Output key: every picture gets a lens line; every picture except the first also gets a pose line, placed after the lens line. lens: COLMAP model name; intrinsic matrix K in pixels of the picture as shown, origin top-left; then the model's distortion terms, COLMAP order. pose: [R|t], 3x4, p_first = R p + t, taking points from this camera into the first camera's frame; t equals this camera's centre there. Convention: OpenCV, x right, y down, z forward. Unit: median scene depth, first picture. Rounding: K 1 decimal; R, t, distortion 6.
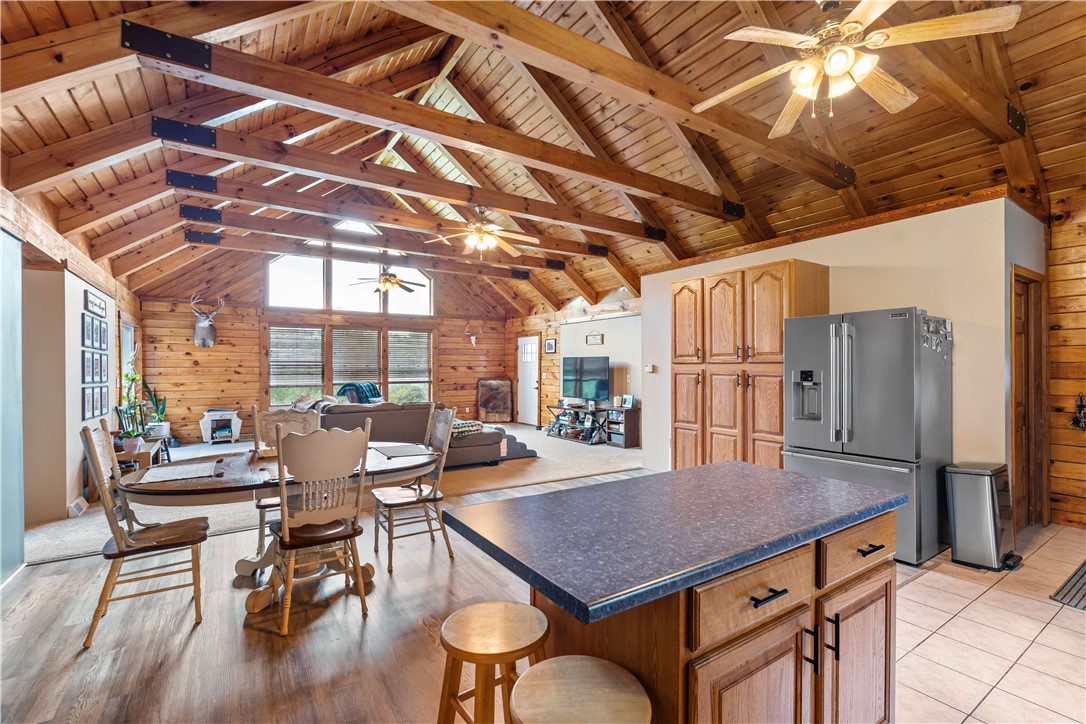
lens RADIAL K [[482.1, 0, 545.1], [0, 482.1, 365.5], [0, 0, 1]] dist [0.000123, -0.000152]
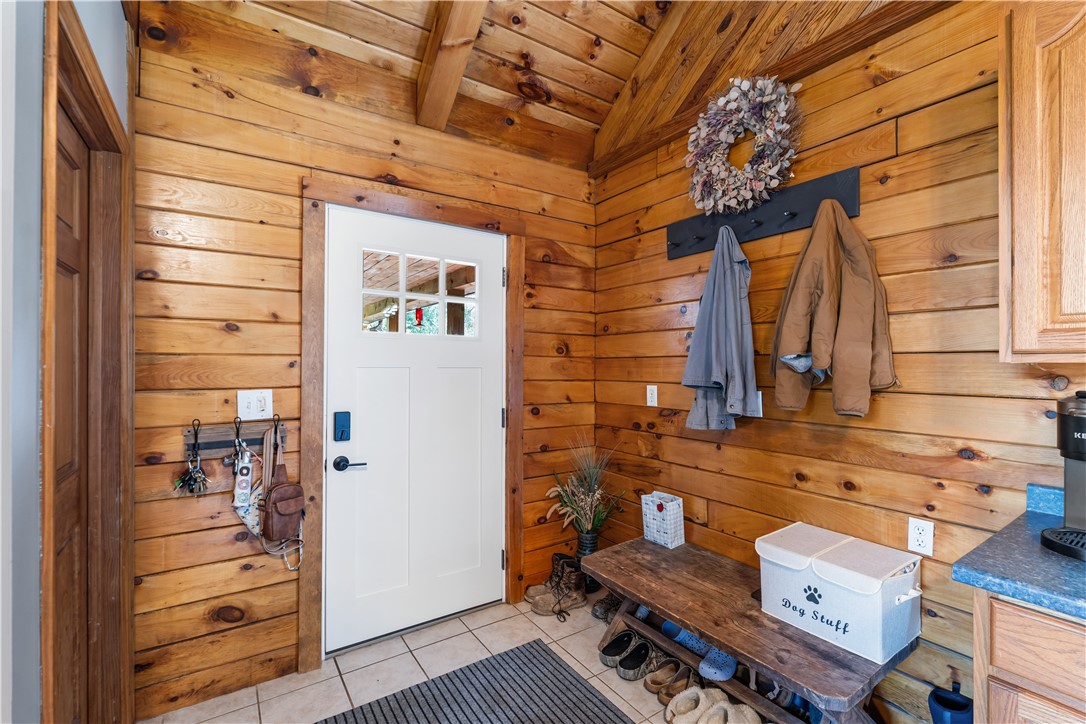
lens RADIAL K [[482.1, 0, 546.0], [0, 482.1, 362.2], [0, 0, 1]] dist [0.000123, -0.000152]
pose [[-0.002457, 0.004494, 0.999987, 0.619679], [-0.002662, 0.999986, -0.004500, 0.002290], [-0.999993, -0.002673, -0.002445, 0.638813]]
